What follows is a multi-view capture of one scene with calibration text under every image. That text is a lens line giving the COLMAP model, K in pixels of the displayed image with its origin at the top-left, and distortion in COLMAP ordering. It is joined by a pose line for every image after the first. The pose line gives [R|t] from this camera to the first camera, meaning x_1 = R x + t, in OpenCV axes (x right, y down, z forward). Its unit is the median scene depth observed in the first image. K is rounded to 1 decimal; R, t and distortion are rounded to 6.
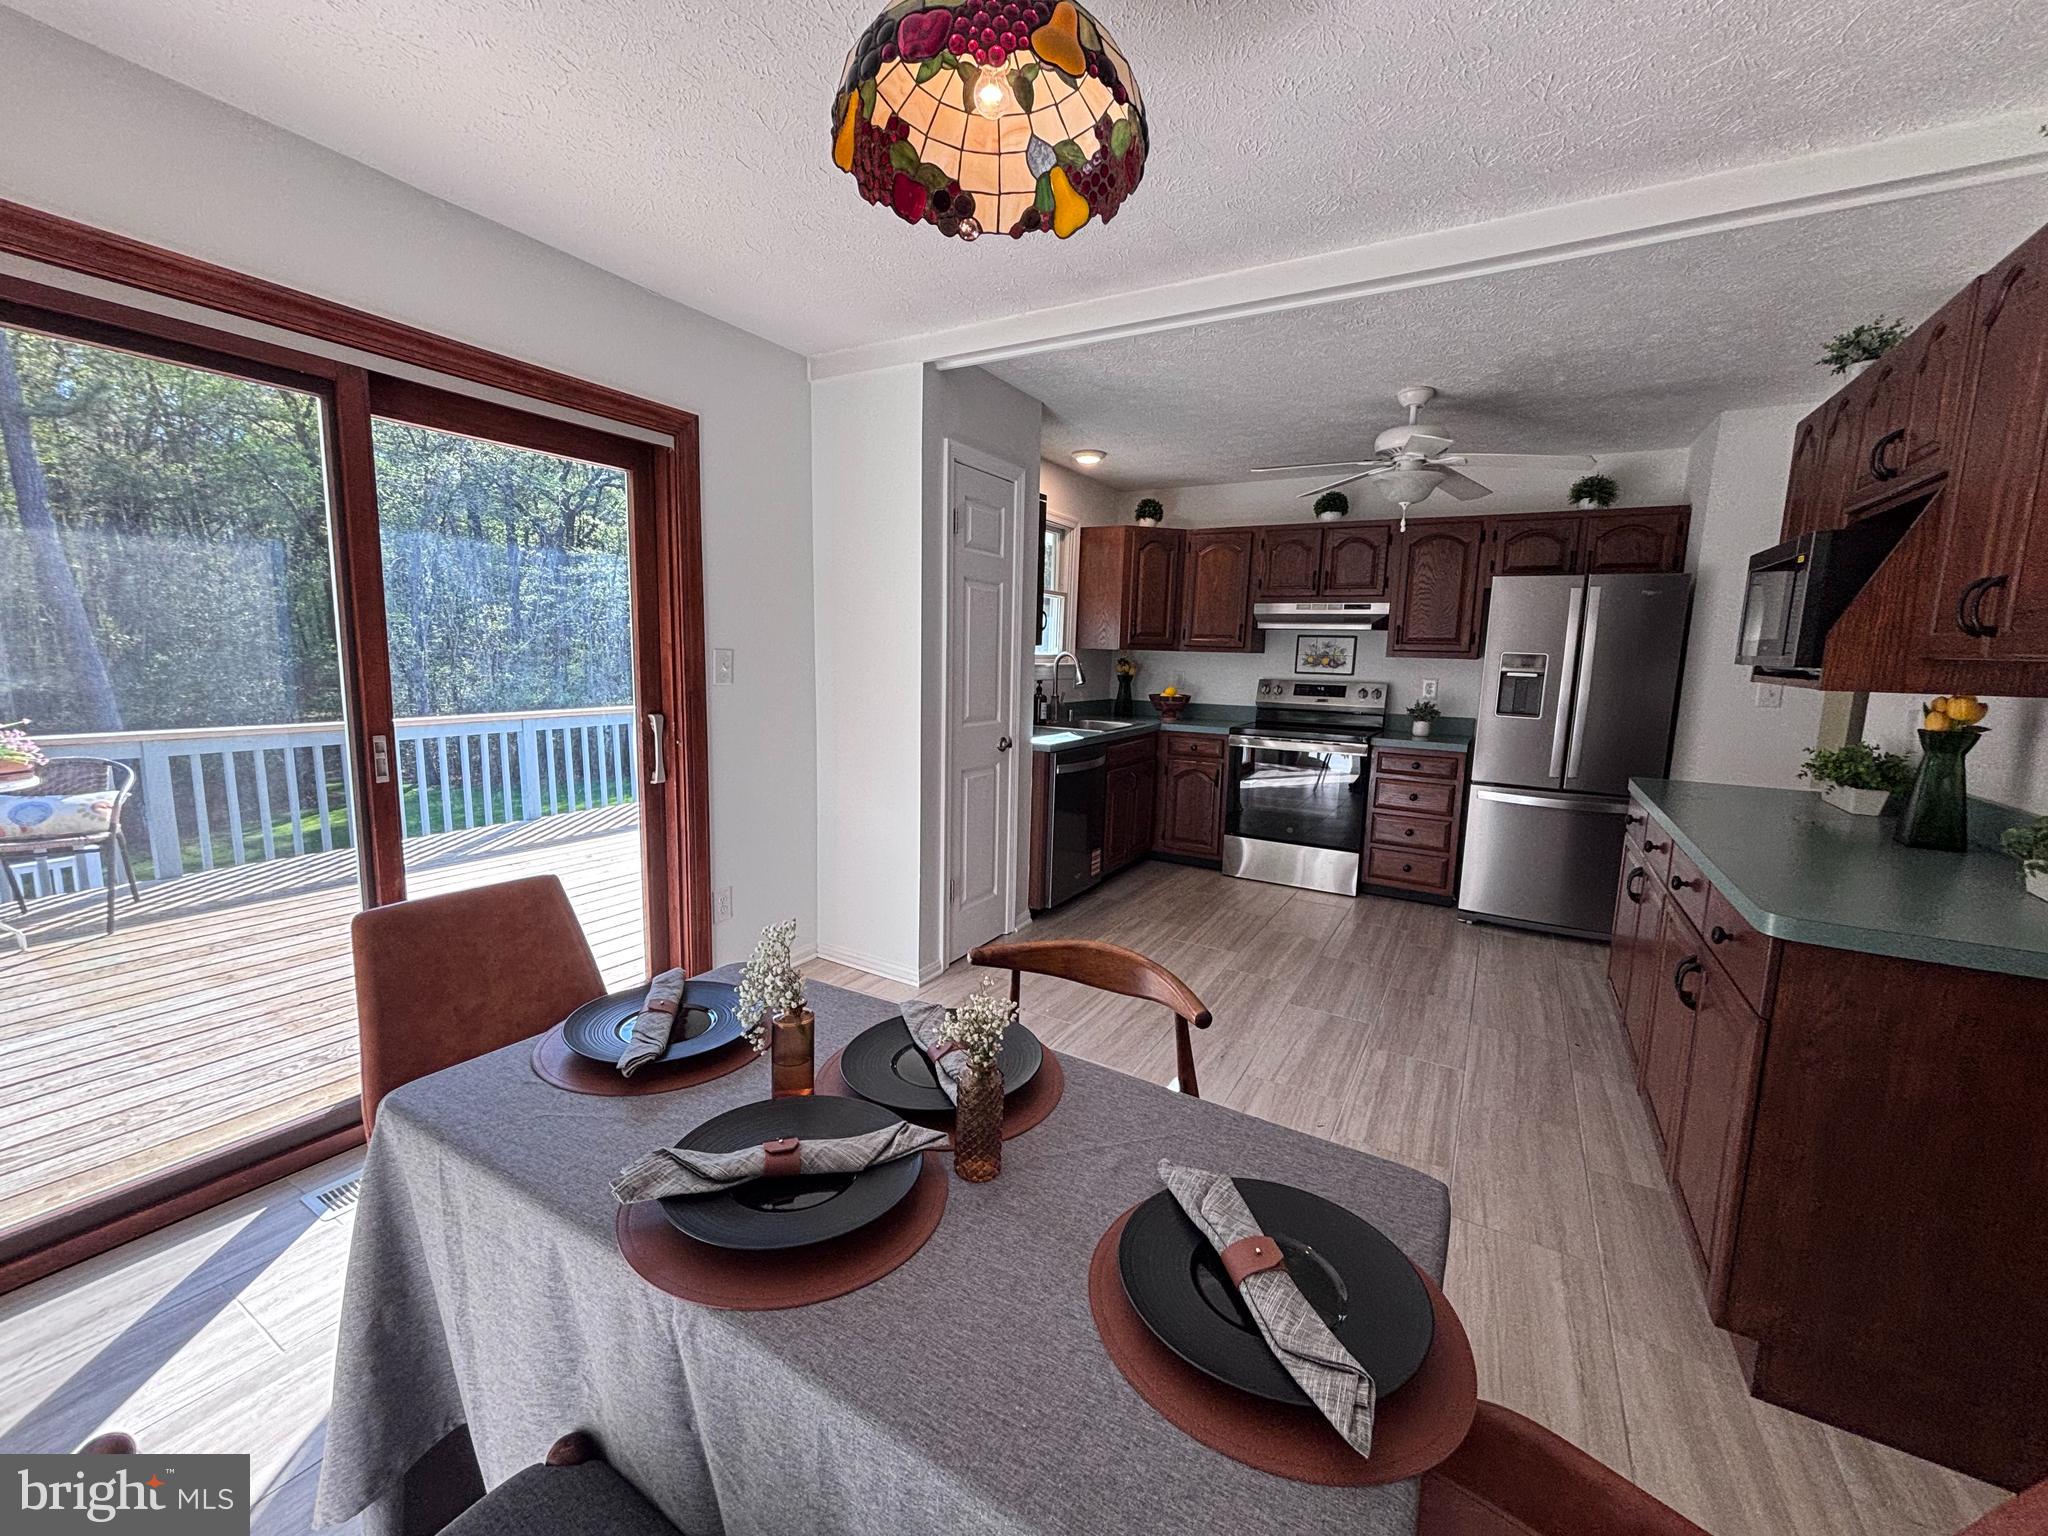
lens RADIAL K [[828.2, 0, 1016.1], [0, 828.2, 759.9], [0, 0, 1]] dist [0.001794, -0.000696]
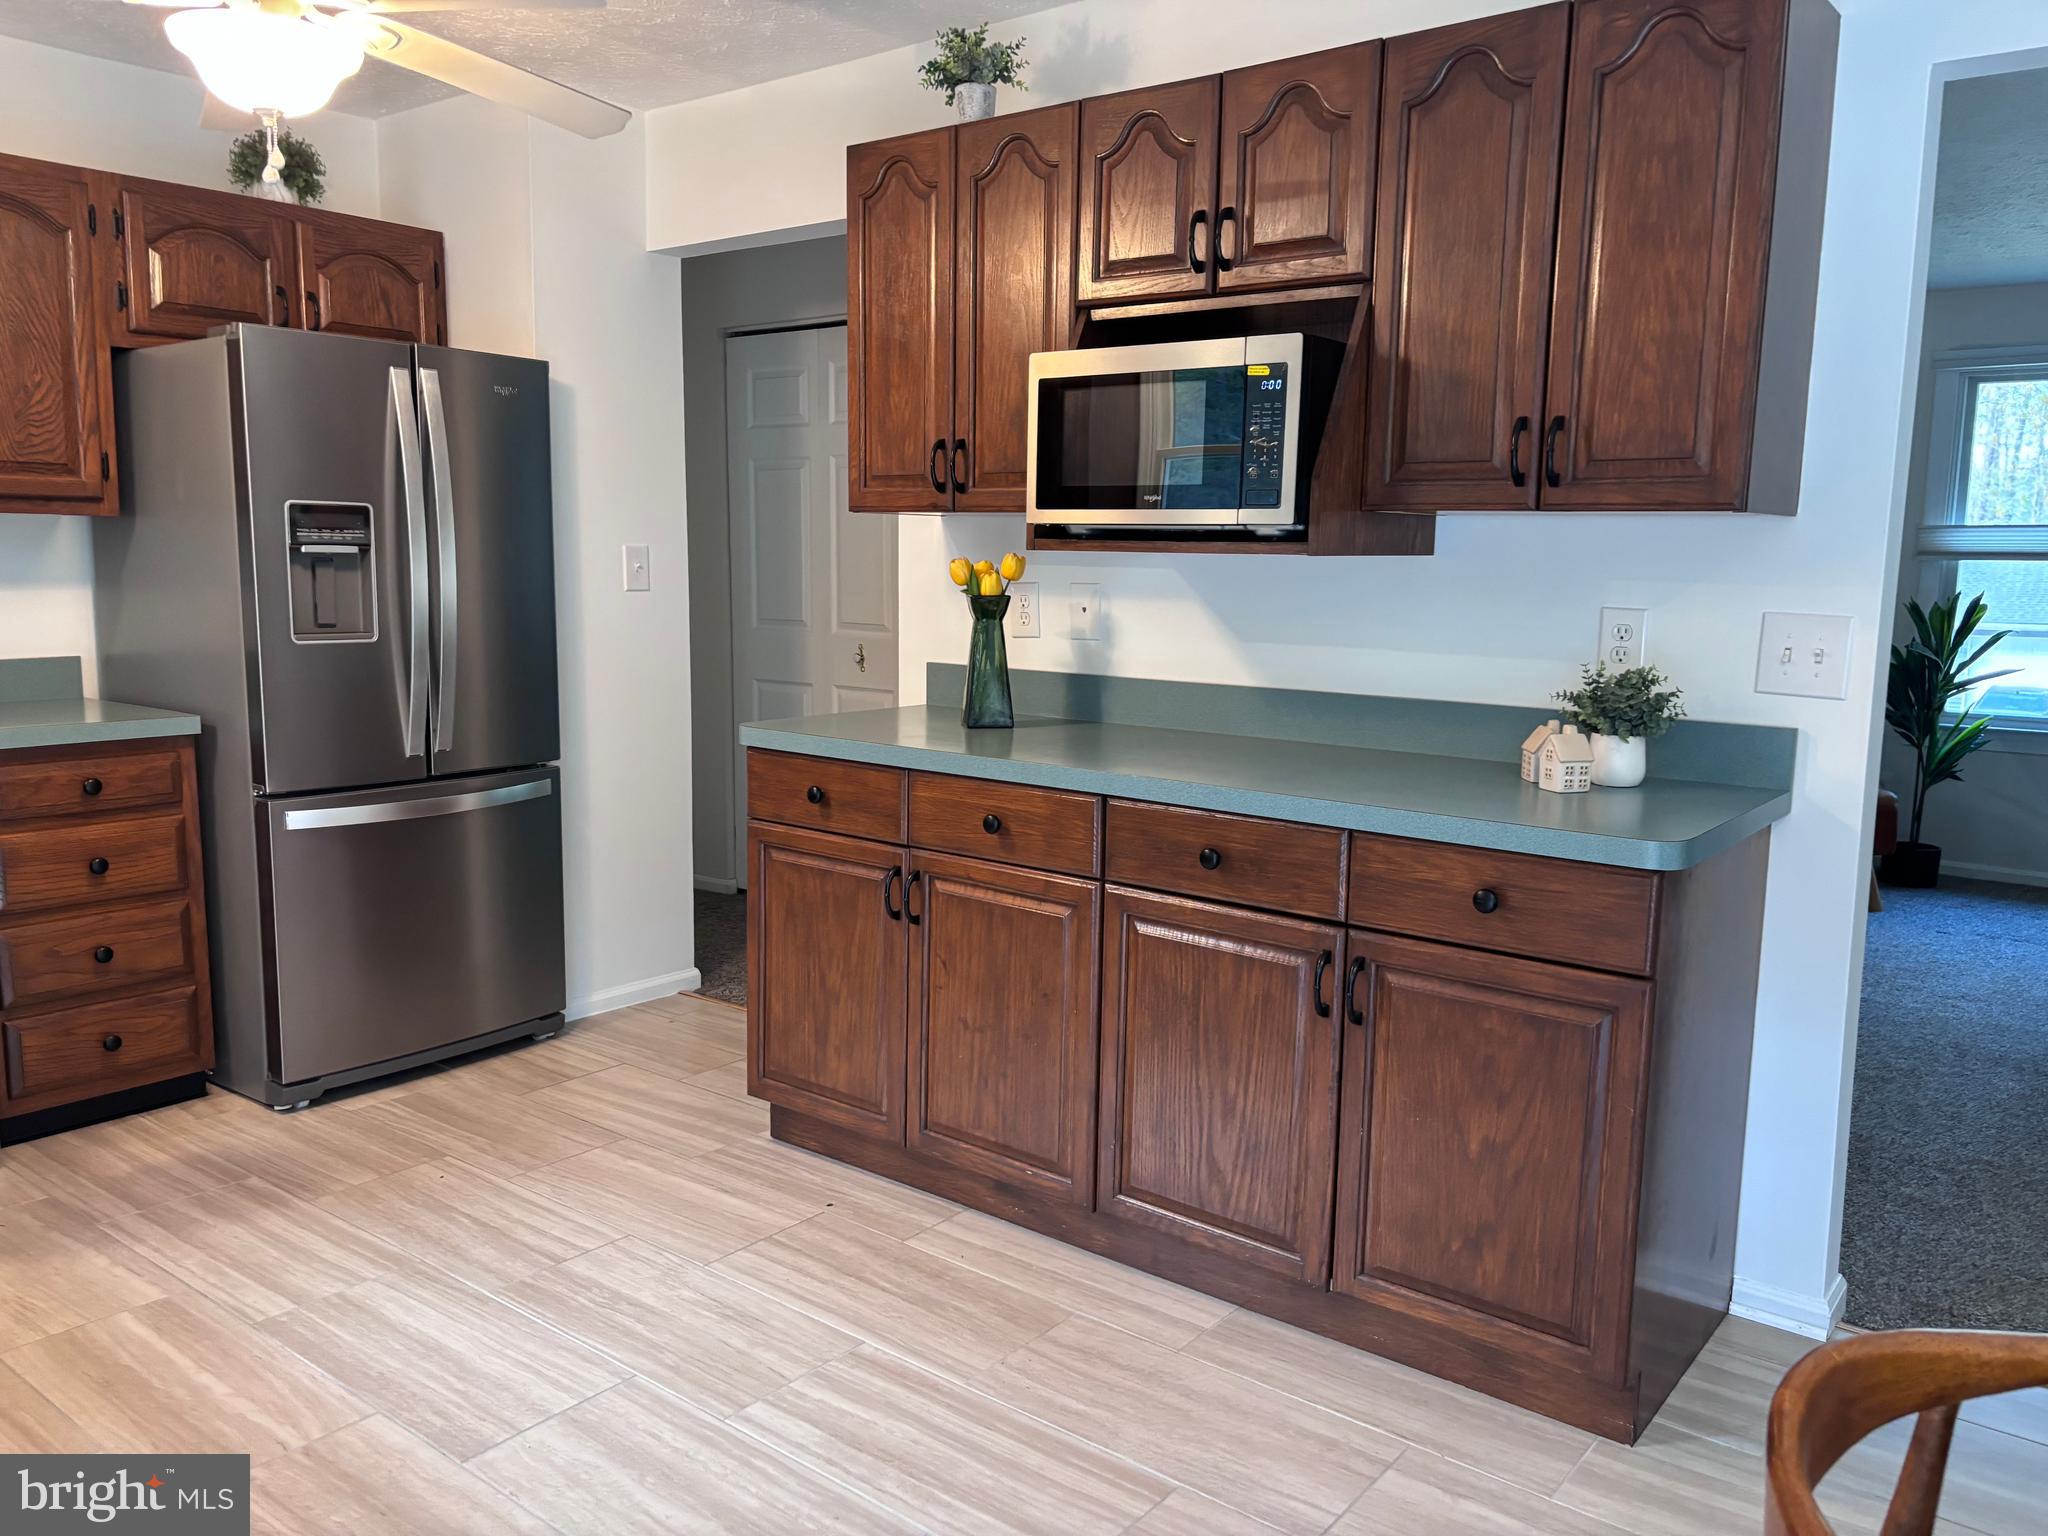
lens RADIAL K [[1558.0, 0, 1036.7], [0, 1558.0, 759.9], [0, 0, 1]] dist [0.051417, -0.056988]
pose [[0.130264, -0.158822, 0.978676, -0.199377], [0.121954, 0.982158, 0.143154, -0.058855], [-0.983950, 0.100706, 0.147309, 0.449770]]
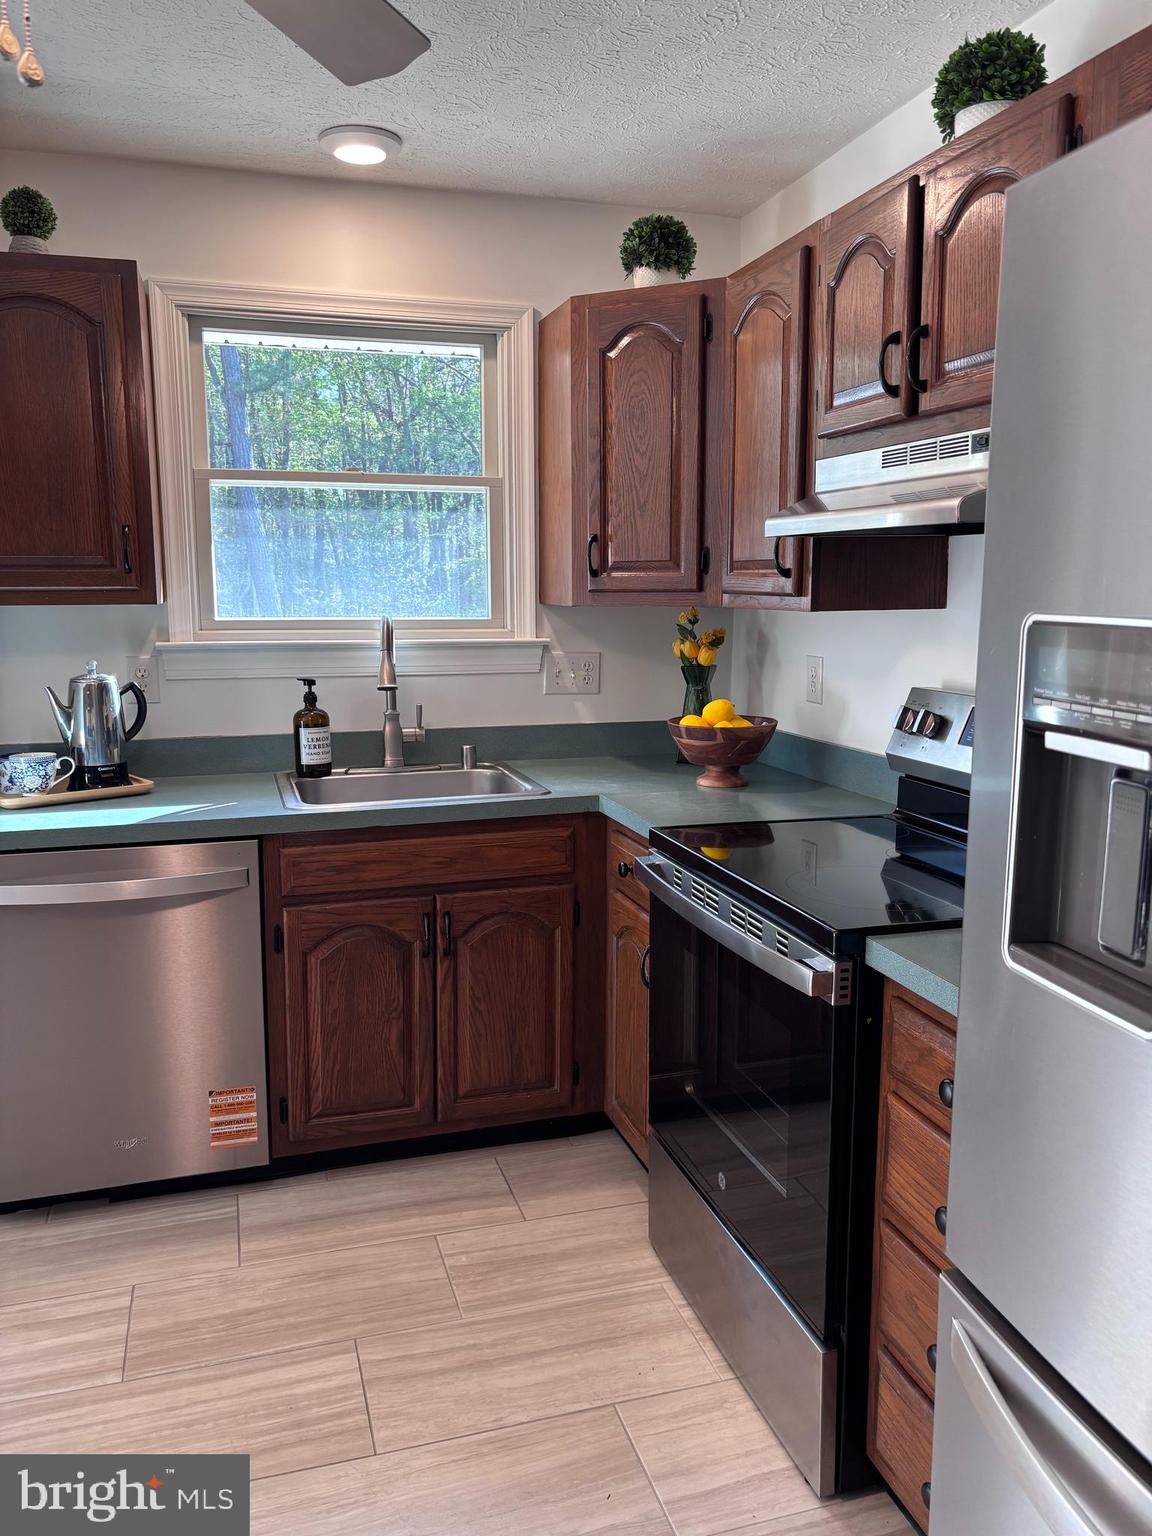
lens RADIAL K [[1168.5, 0, 567.1], [0, 1168.5, 766.0], [0, 0, 1]] dist [0.051417, -0.056988]
pose [[0.730096, 0.078561, -0.678813, 0.635664], [-0.068913, 0.996770, 0.041240, -0.094893], [0.679861, 0.016670, 0.733152, 0.695127]]
